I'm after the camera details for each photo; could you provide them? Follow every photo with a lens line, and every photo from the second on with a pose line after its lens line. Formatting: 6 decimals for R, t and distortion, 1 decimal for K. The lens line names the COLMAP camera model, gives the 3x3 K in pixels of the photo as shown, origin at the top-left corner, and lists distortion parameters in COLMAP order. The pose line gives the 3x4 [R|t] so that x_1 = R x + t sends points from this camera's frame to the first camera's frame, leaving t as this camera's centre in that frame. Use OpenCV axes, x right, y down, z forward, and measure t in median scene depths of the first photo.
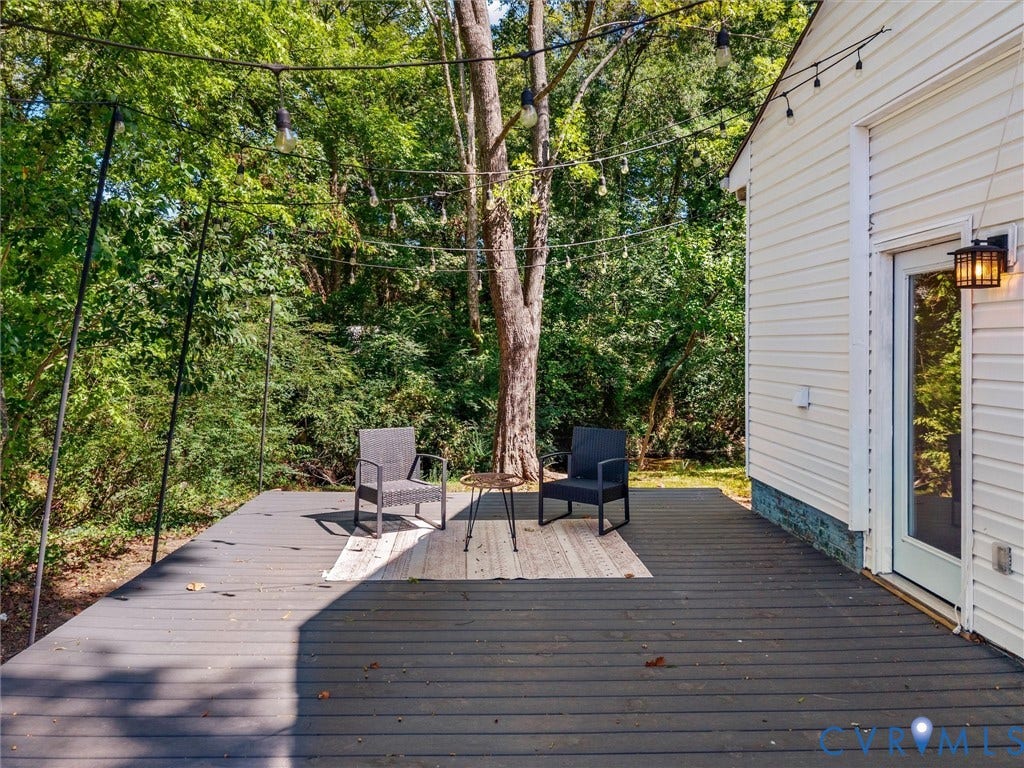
lens RADIAL K [[699.1, 0, 509.0], [0, 699.1, 390.7], [0, 0, 1]] dist [0.058164, -0.063803]
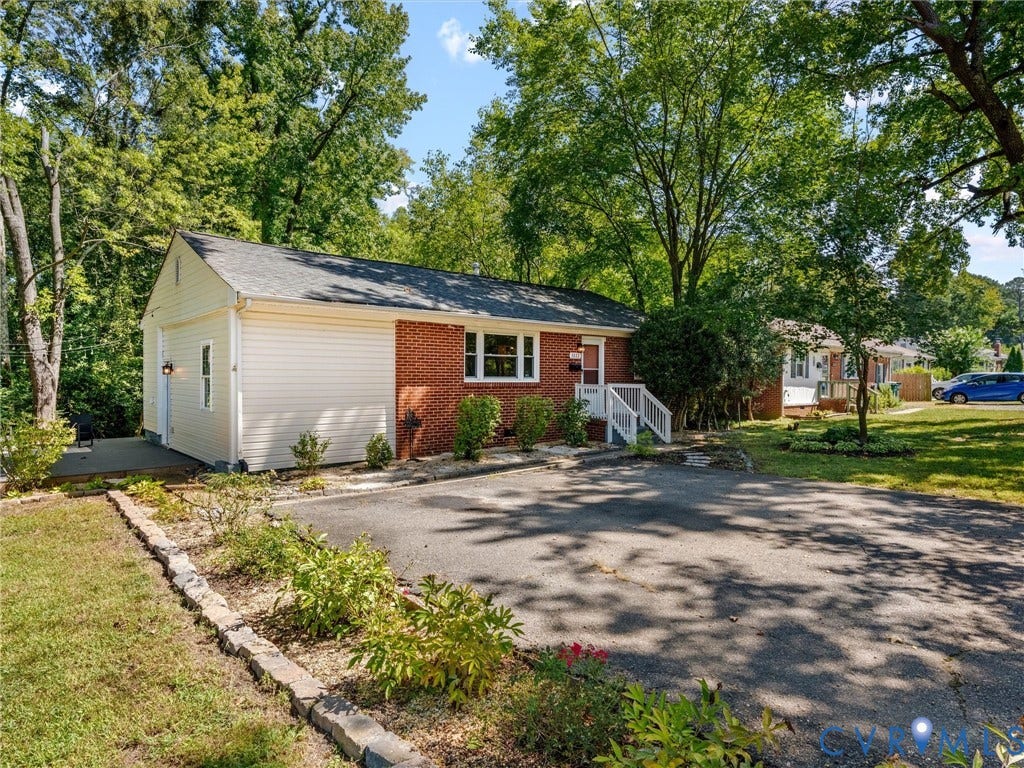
lens RADIAL K [[585.2, 0, 516.7], [0, 585.2, 383.8], [0, 0, 1]] dist [0.023133, -0.018955]
pose [[0.773096, -0.010559, 0.634201, -0.010800], [0.040748, 0.998623, -0.033046, 0.044134], [-0.632978, 0.051390, 0.772462, -1.071834]]
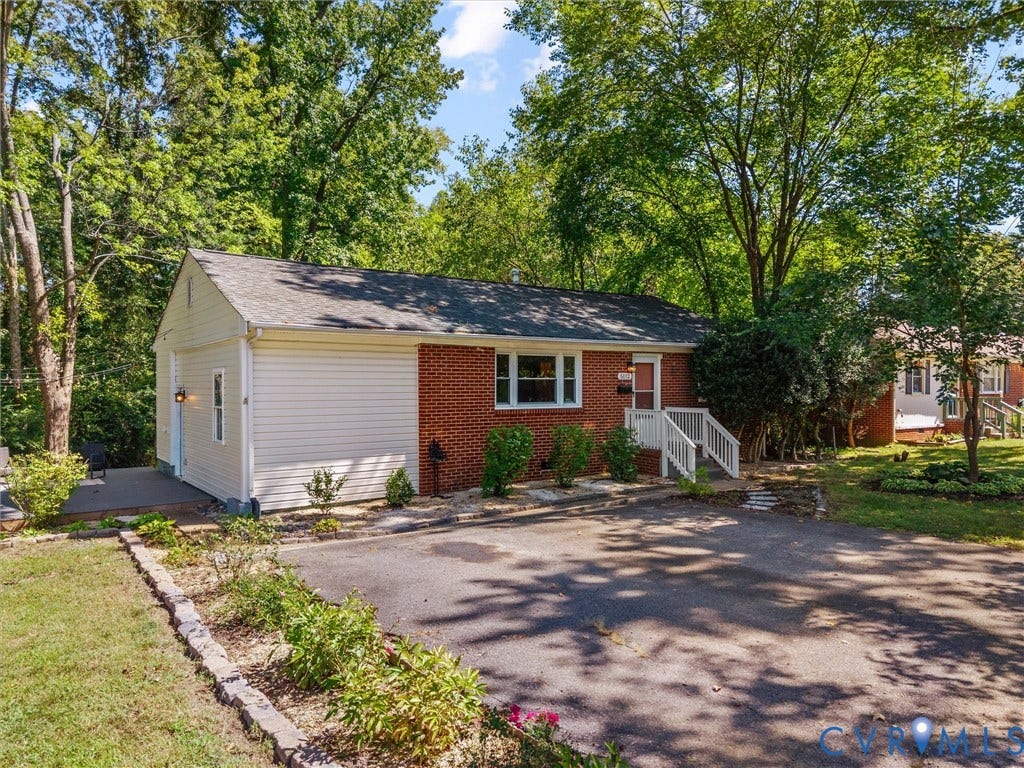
lens RADIAL K [[699.1, 0, 509.0], [0, 699.1, 390.7], [0, 0, 1]] dist [0.058164, -0.063803]
pose [[0.835818, -0.013212, 0.548848, -0.014323], [0.042721, 0.998244, -0.041027, 0.016596], [-0.547342, 0.057738, 0.834915, -1.162628]]
